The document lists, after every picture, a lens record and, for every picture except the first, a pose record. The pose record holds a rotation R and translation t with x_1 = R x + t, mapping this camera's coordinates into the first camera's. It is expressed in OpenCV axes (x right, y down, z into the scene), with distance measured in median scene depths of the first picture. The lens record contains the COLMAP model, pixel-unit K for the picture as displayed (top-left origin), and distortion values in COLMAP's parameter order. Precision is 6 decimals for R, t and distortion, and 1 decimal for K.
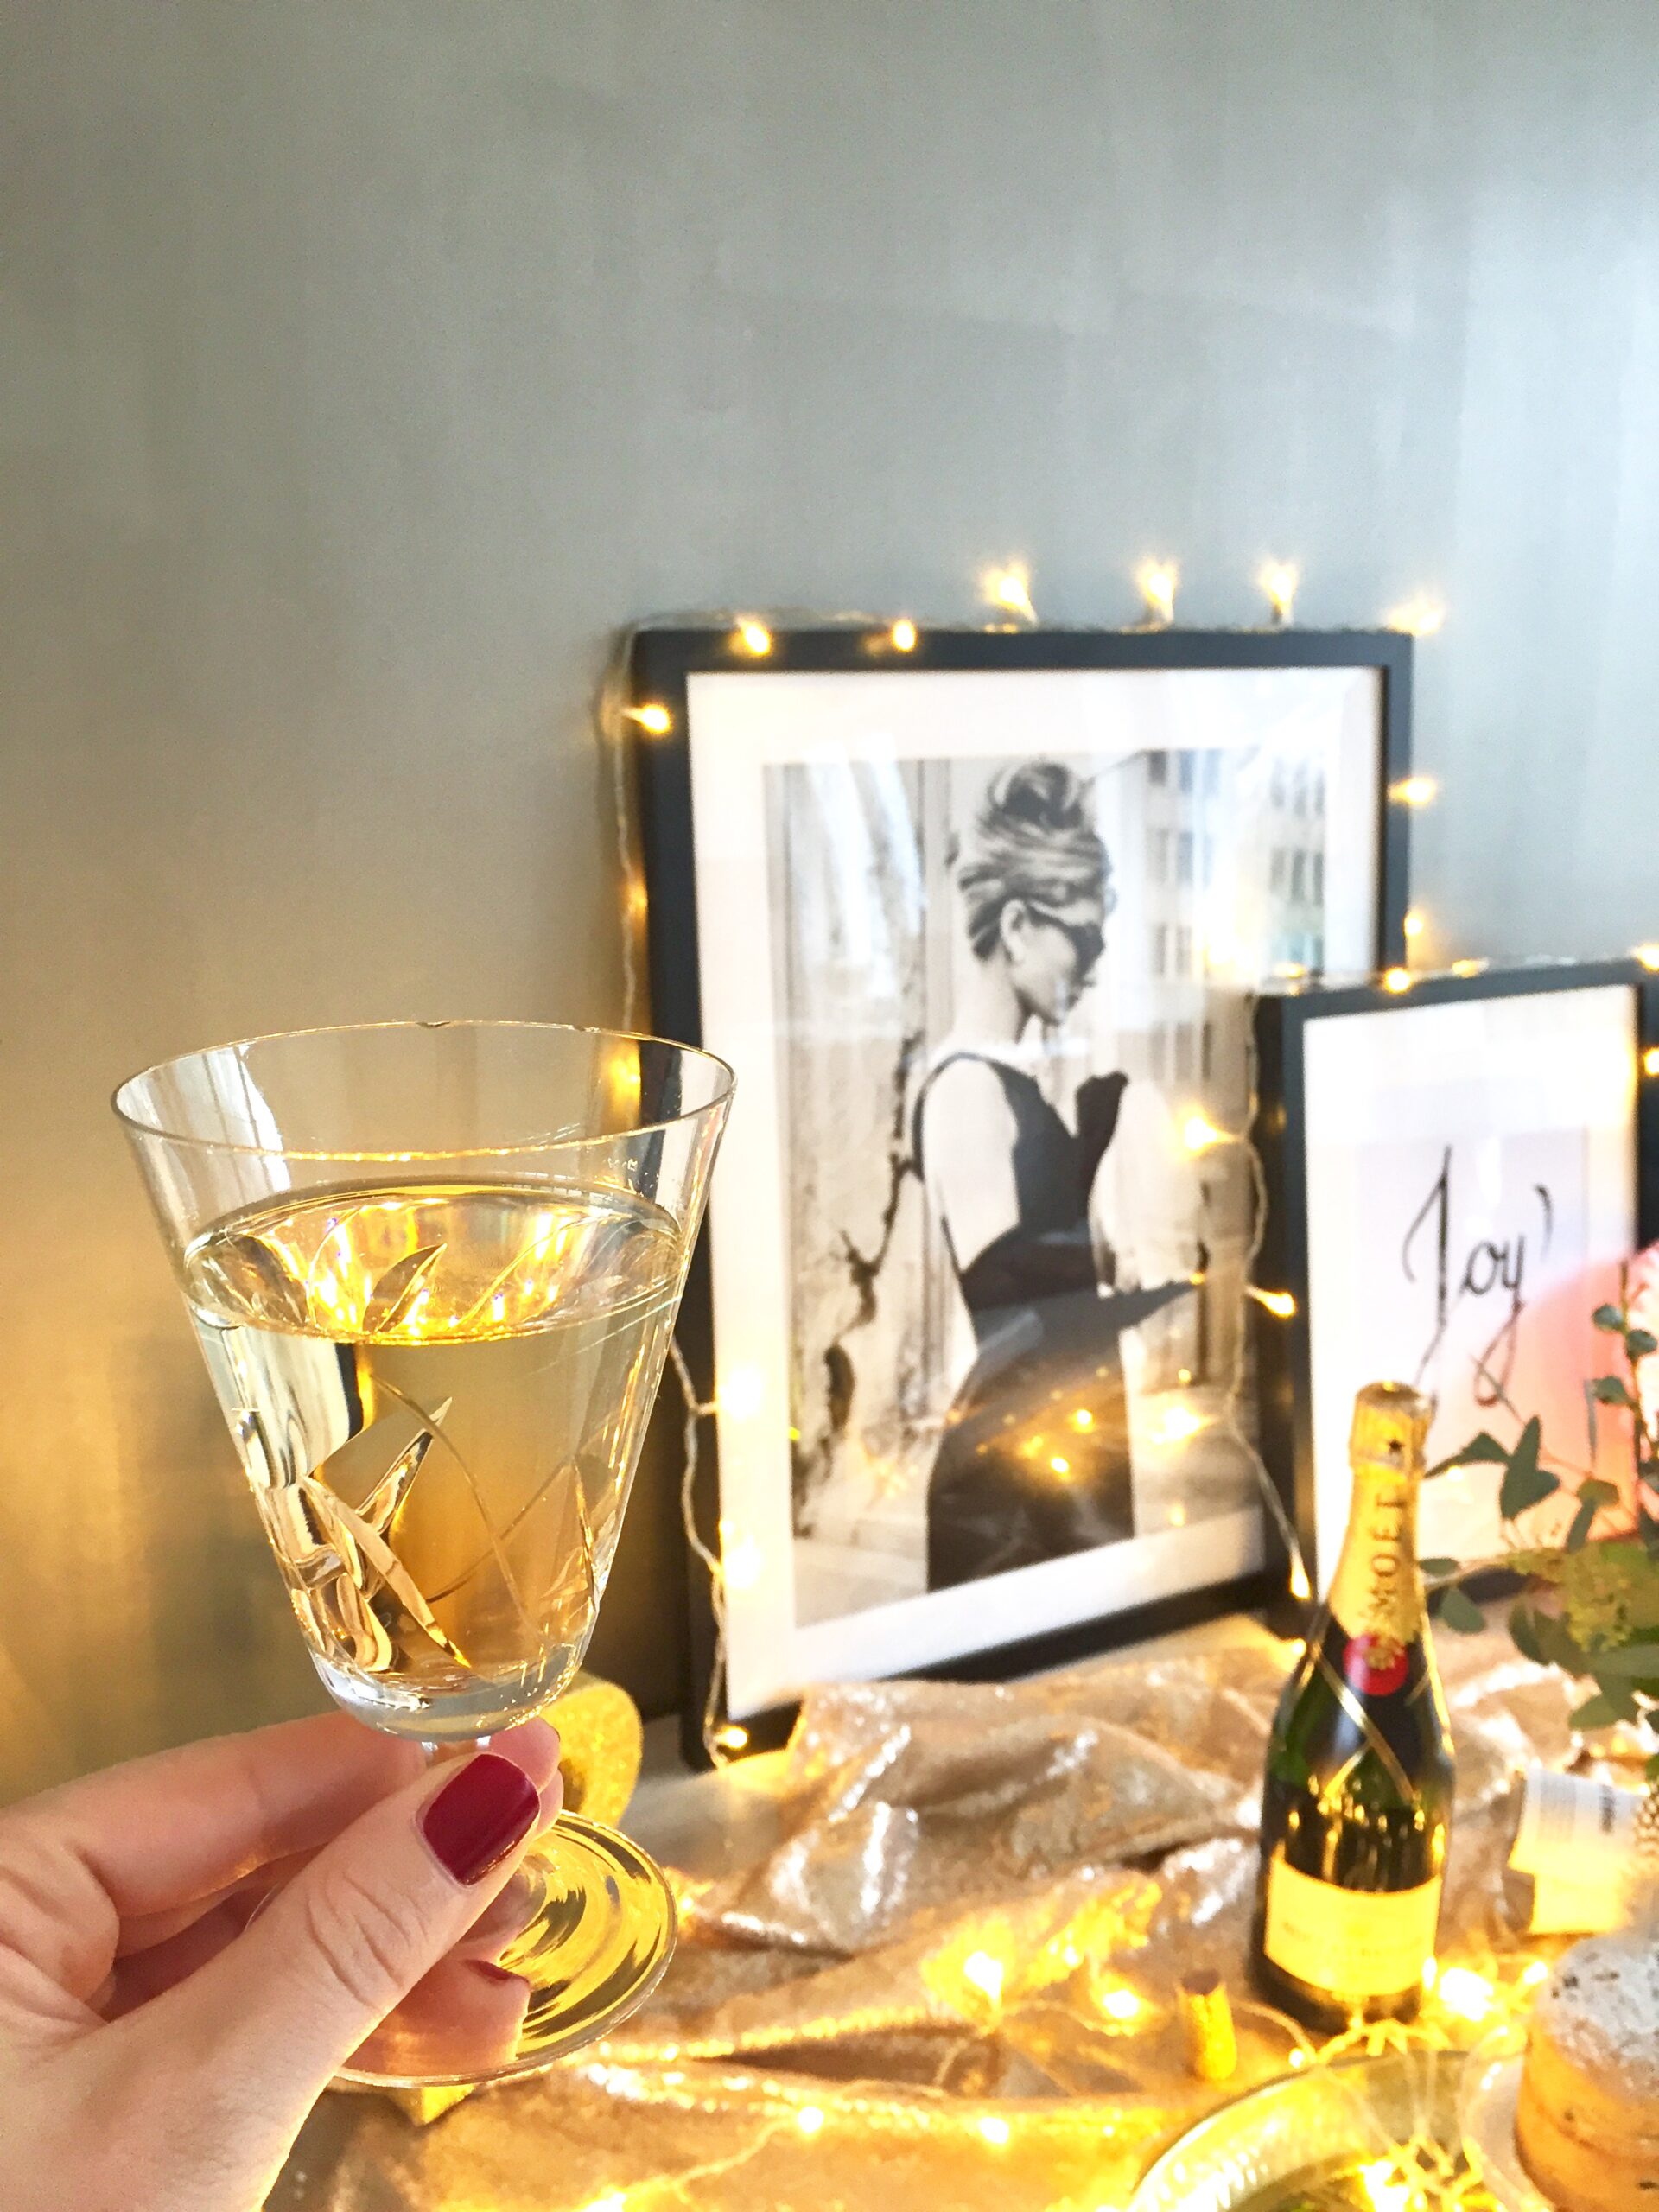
lens RADIAL K [[1881.3, 0, 829.5], [0, 1881.3, 1106.0], [0, 0, 1]] dist [0.058935, -0.071219]
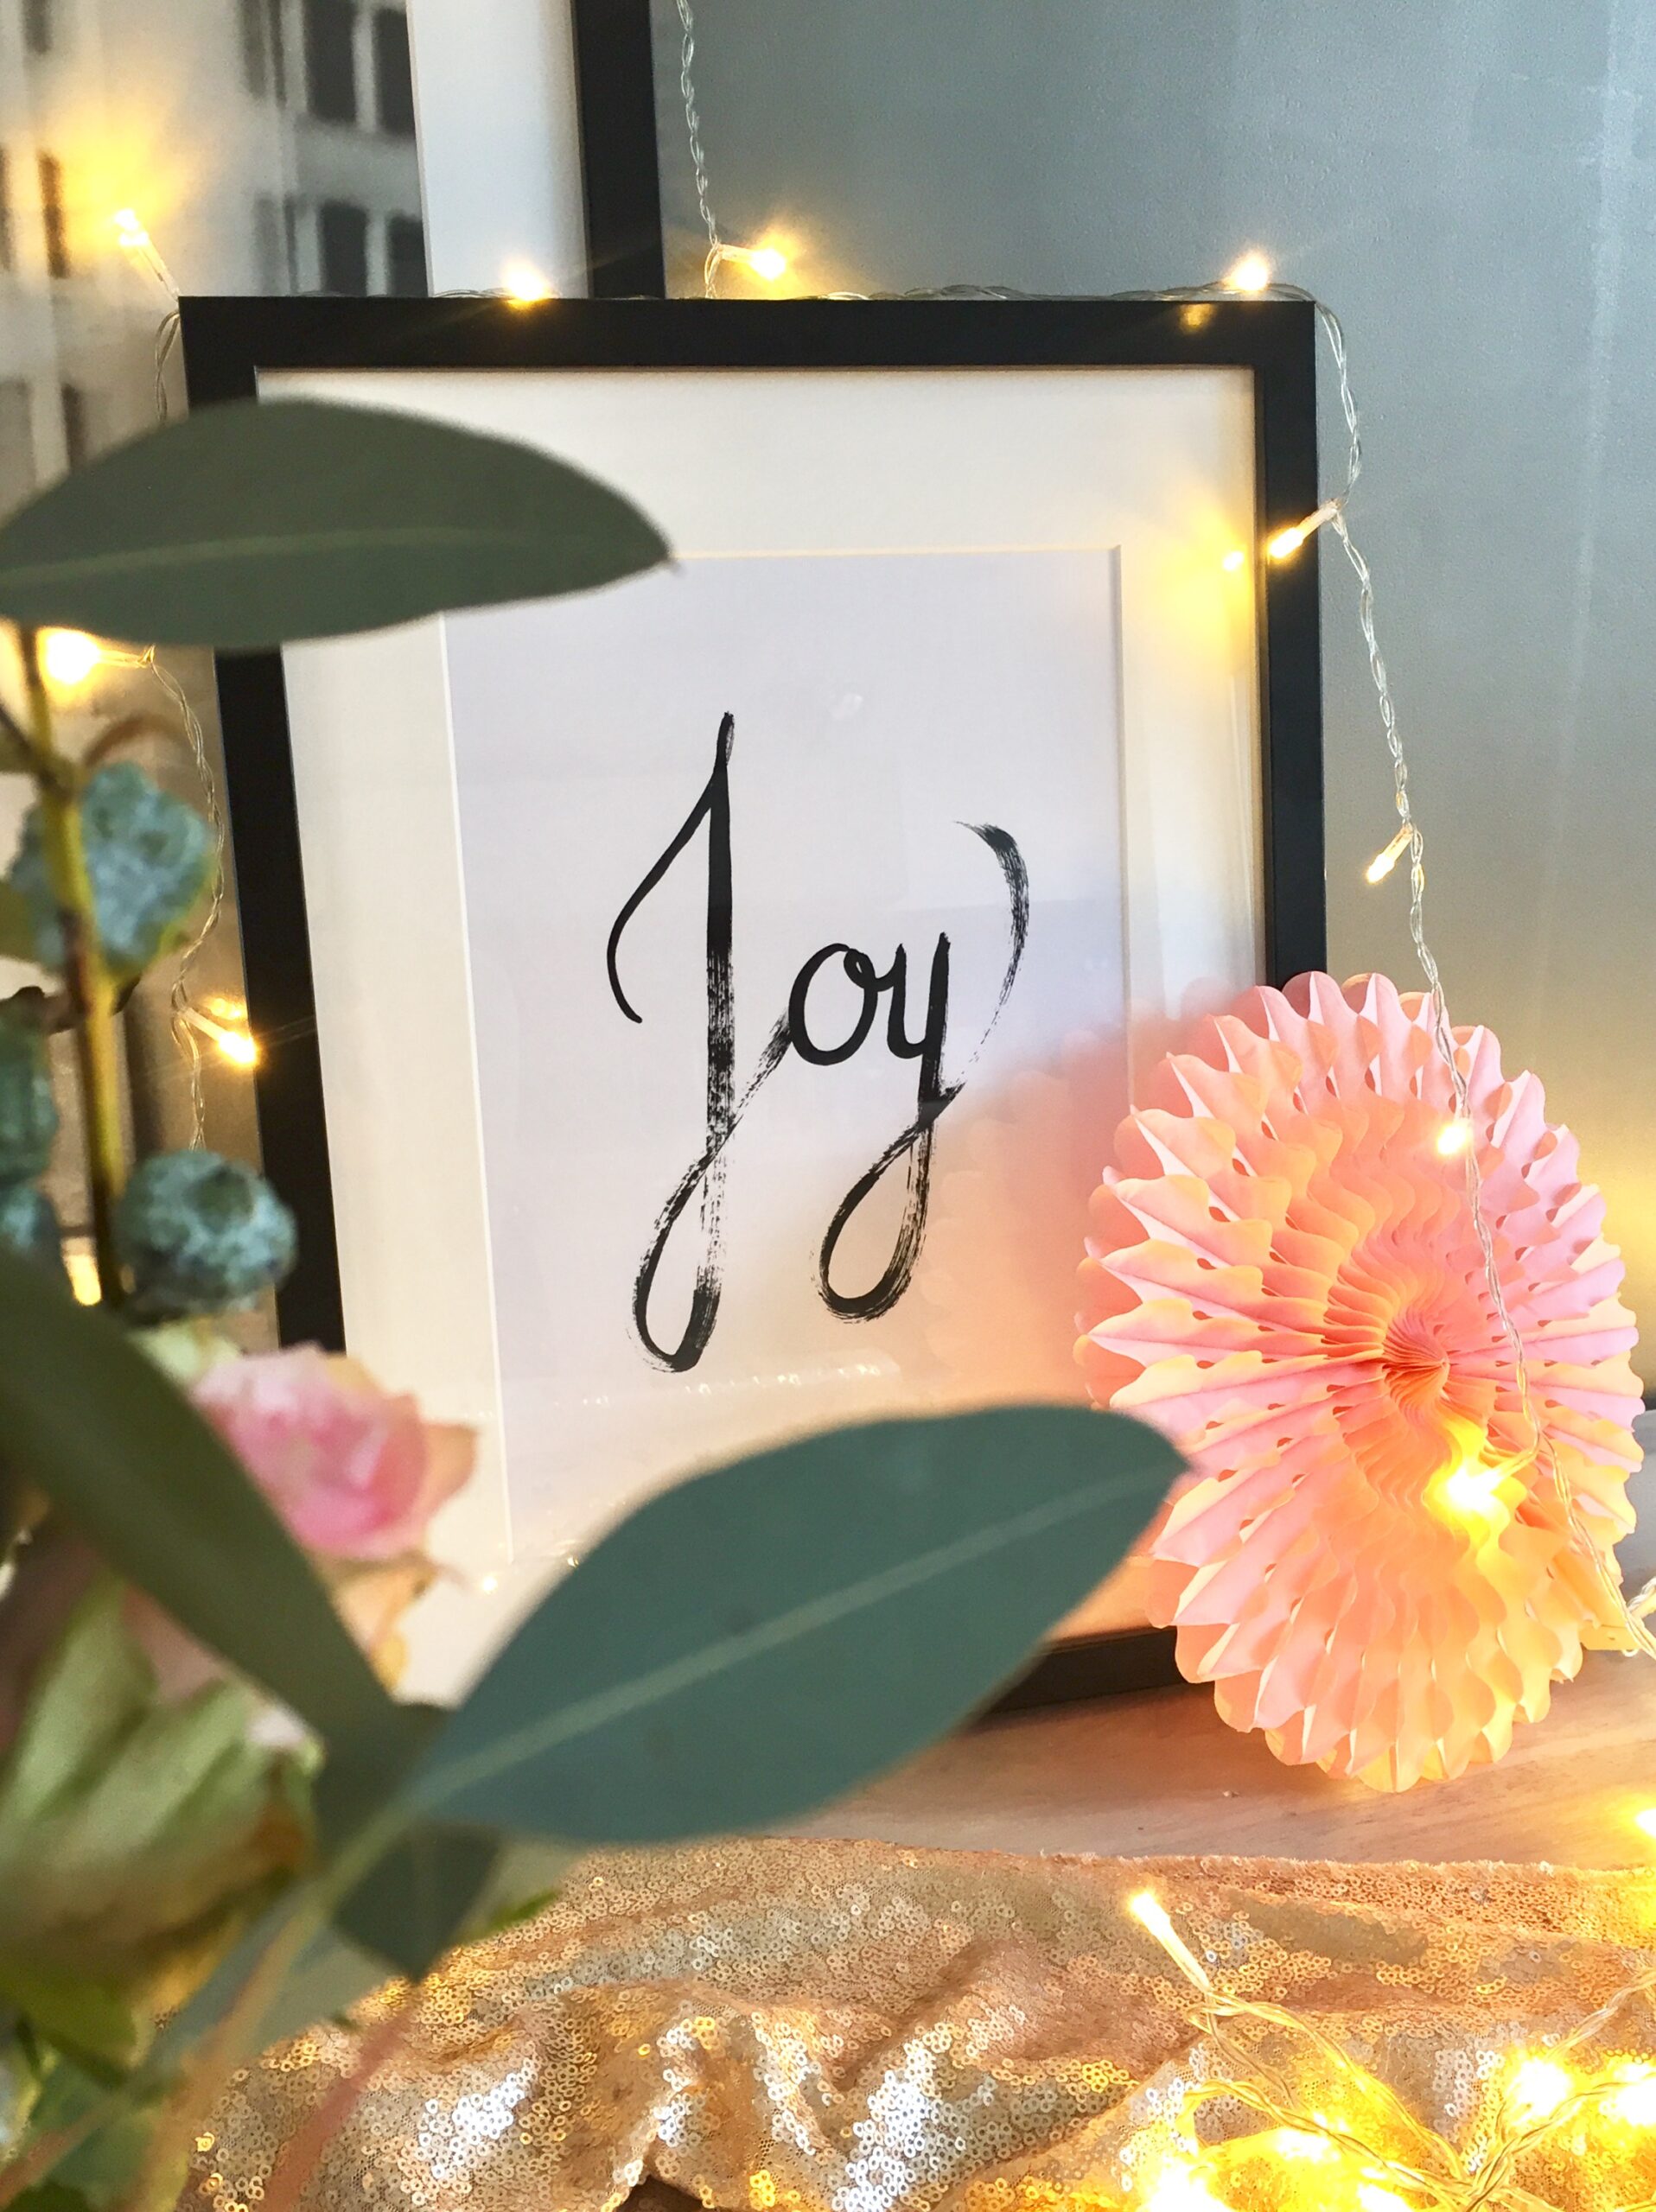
lens RADIAL K [[2062.3, 0, 828.0], [0, 2062.3, 1106.0], [0, 0, 1]] dist [0.068336, -0.115027]
pose [[0.981837, 0.032488, -0.186926, 0.491735], [-0.026028, 0.998980, 0.036910, 0.103621], [0.187935, -0.031374, 0.981680, 0.592643]]
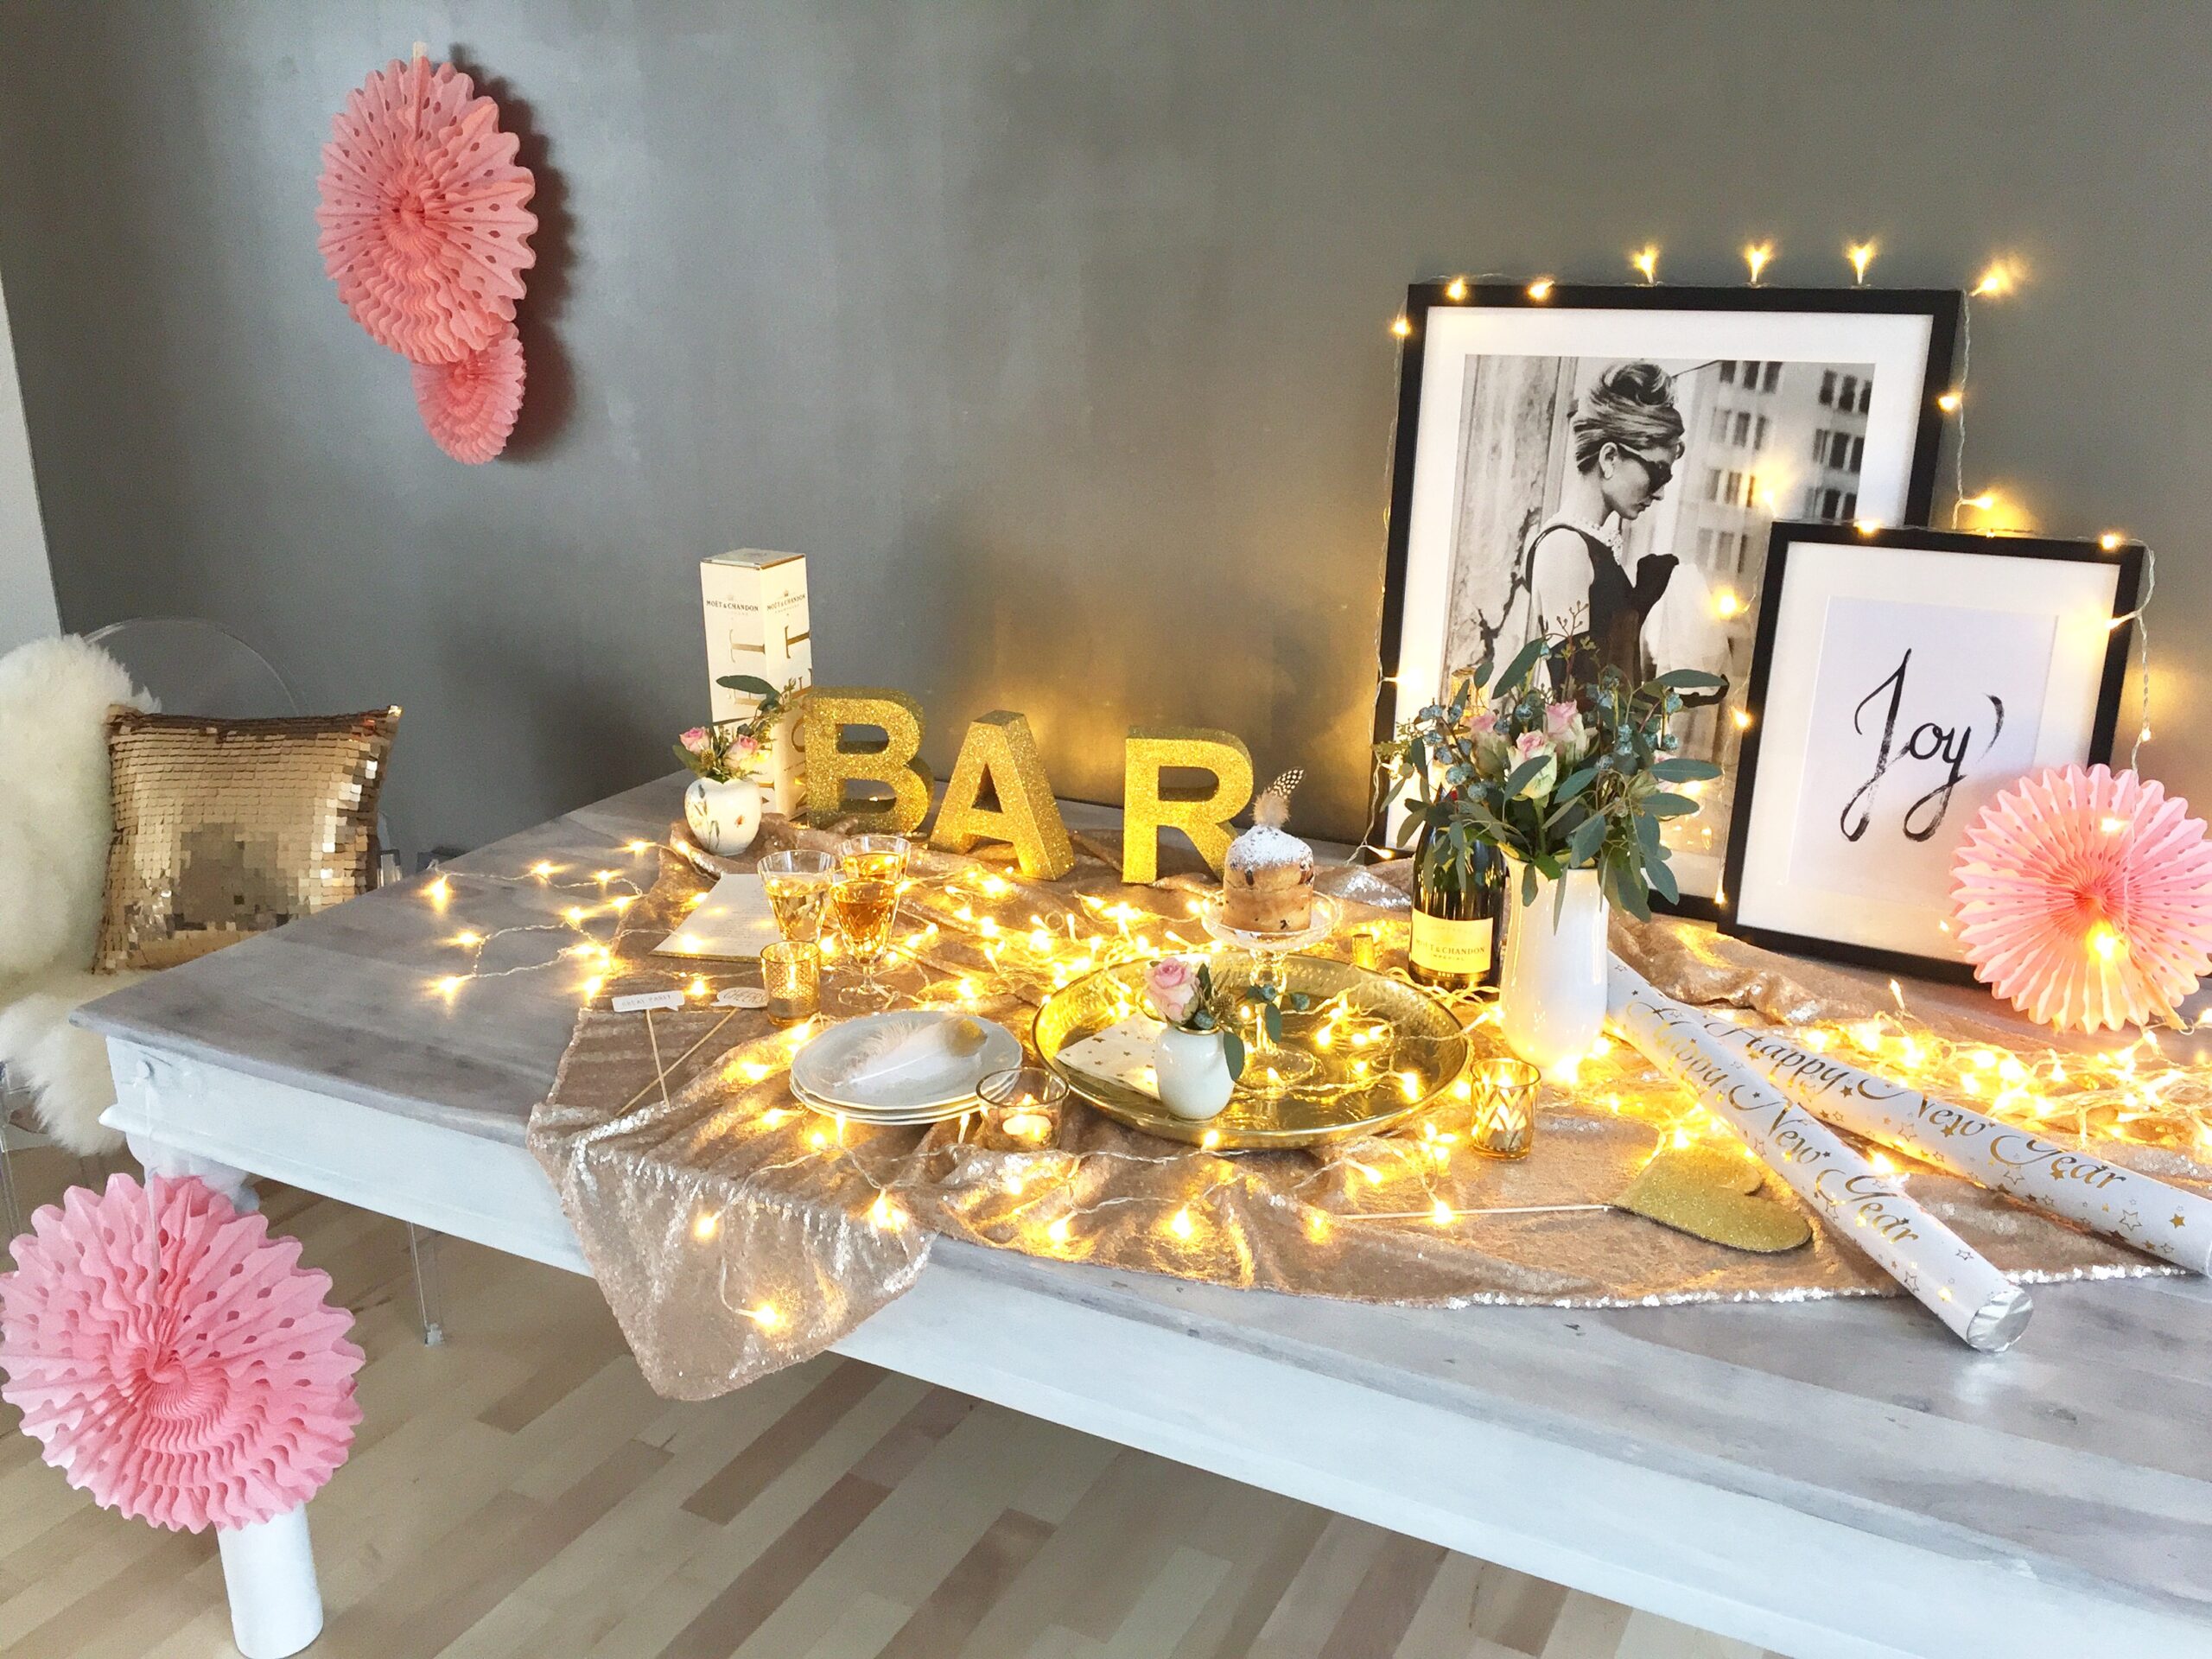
lens RADIAL K [[1881.3, 0, 1106.0], [0, 1881.3, 829.5], [0, 0, 1]] dist [0.058935, -0.071219]
pose [[0.551006, 0.244363, -0.797922, 1.313699], [-0.202689, 0.966723, 0.156090, 0.058643], [0.809512, 0.075724, 0.582200, -0.371286]]
